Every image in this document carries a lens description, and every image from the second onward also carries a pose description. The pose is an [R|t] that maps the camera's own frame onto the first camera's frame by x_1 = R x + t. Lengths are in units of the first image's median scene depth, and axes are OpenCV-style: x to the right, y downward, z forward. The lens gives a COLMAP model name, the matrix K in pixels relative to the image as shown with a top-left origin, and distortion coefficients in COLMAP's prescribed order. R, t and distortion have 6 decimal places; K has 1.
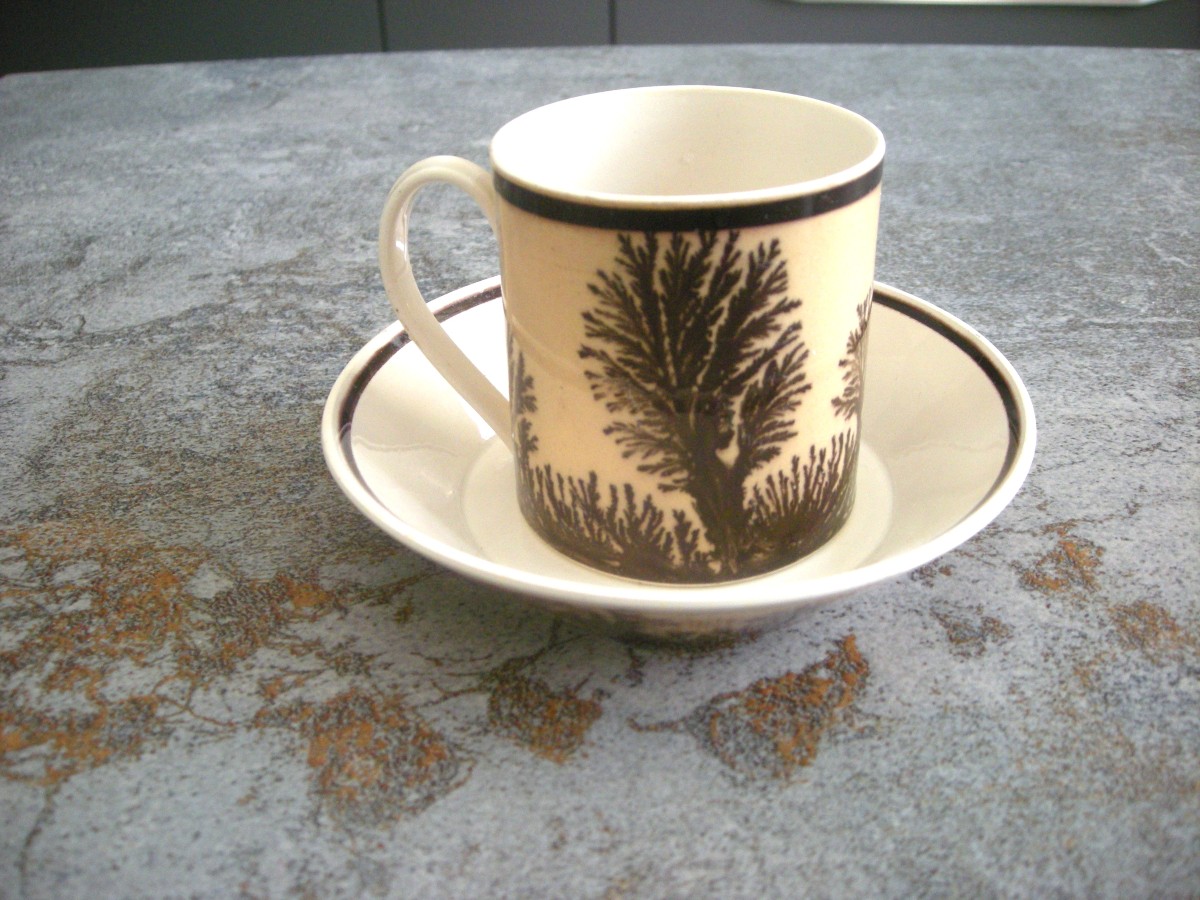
lens RADIAL K [[1211.1, 0, 613.0], [0, 1211.1, 451.8], [0, 0, 1]] dist [-0.184212, 0.101087]
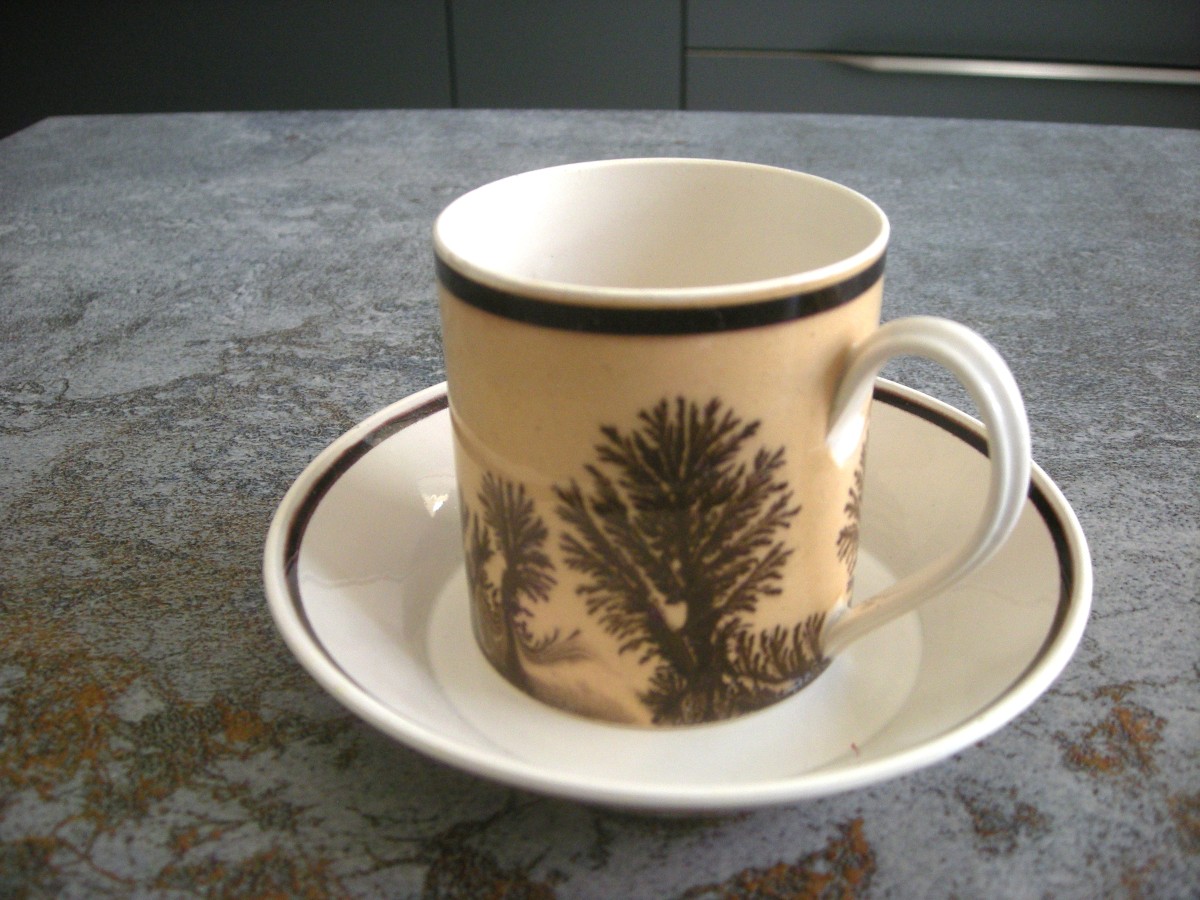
lens RADIAL K [[1211.1, 0, 613.0], [0, 1211.1, 451.8], [0, 0, 1]] dist [-0.184212, 0.101087]
pose [[0.997585, 0.045815, -0.052204, 0.046146], [-0.048232, 0.997775, -0.046028, -0.048025], [0.049979, 0.048435, 0.997575, 0.115255]]
